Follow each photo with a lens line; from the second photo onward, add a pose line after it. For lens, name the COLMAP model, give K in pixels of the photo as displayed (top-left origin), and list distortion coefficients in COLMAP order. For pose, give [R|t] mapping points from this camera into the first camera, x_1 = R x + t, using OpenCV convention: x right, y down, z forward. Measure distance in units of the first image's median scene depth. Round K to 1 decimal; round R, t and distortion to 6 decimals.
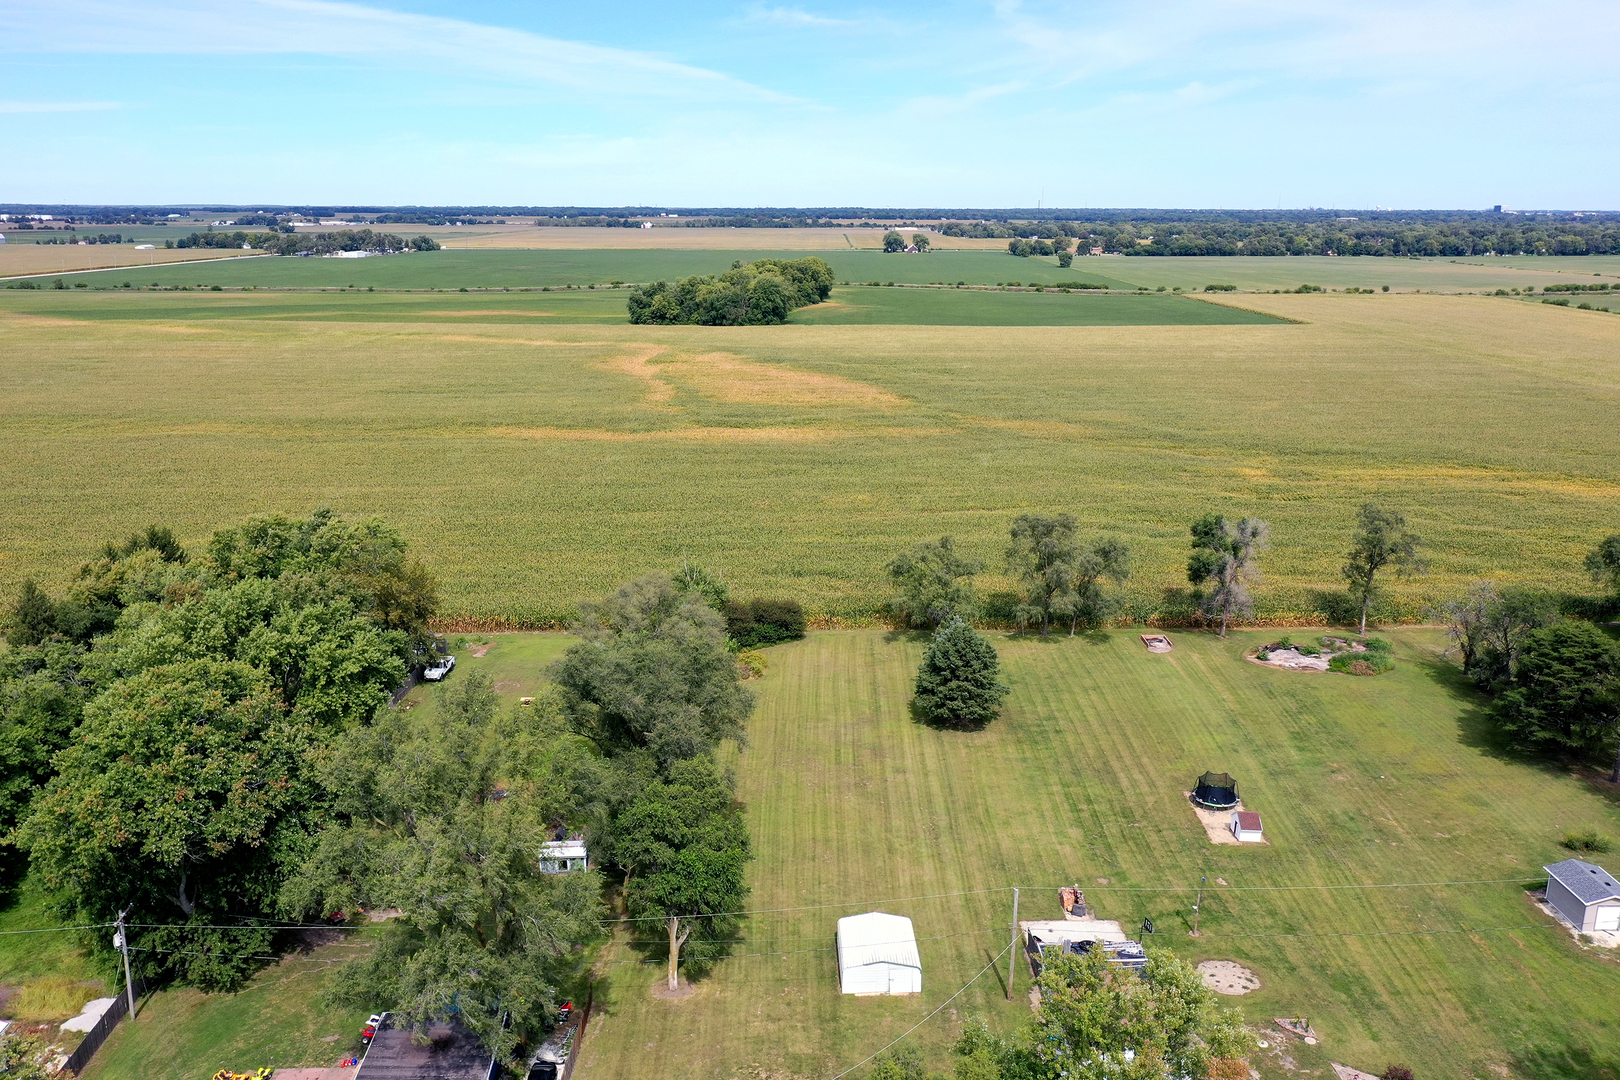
lens RADIAL K [[1297.0, 0, 810.0], [0, 1297.0, 540.0], [0, 0, 1]] dist [0.012142, 0.003724]
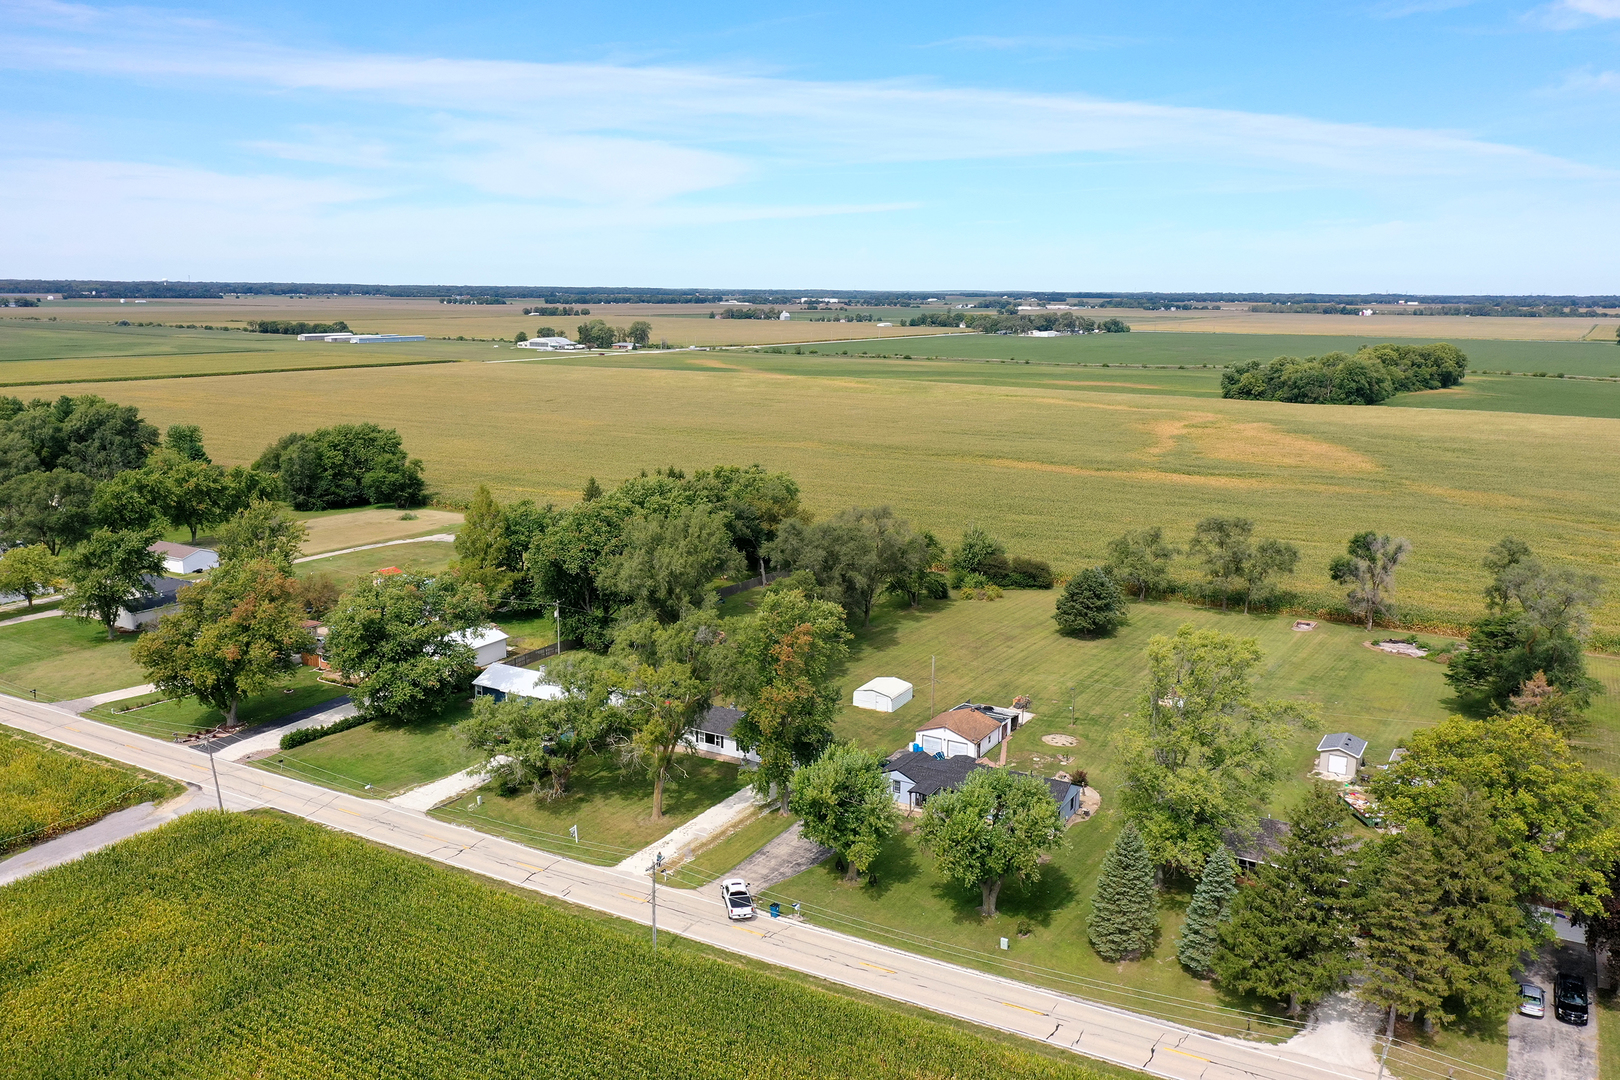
lens RADIAL K [[1297.0, 0, 810.0], [0, 1297.0, 540.0], [0, 0, 1]] dist [0.012142, 0.003724]
pose [[0.850684, 0.104348, -0.515216, 0.107924], [-0.136714, 0.990291, -0.025166, 0.020183], [0.507588, 0.091845, 0.856691, -0.077406]]
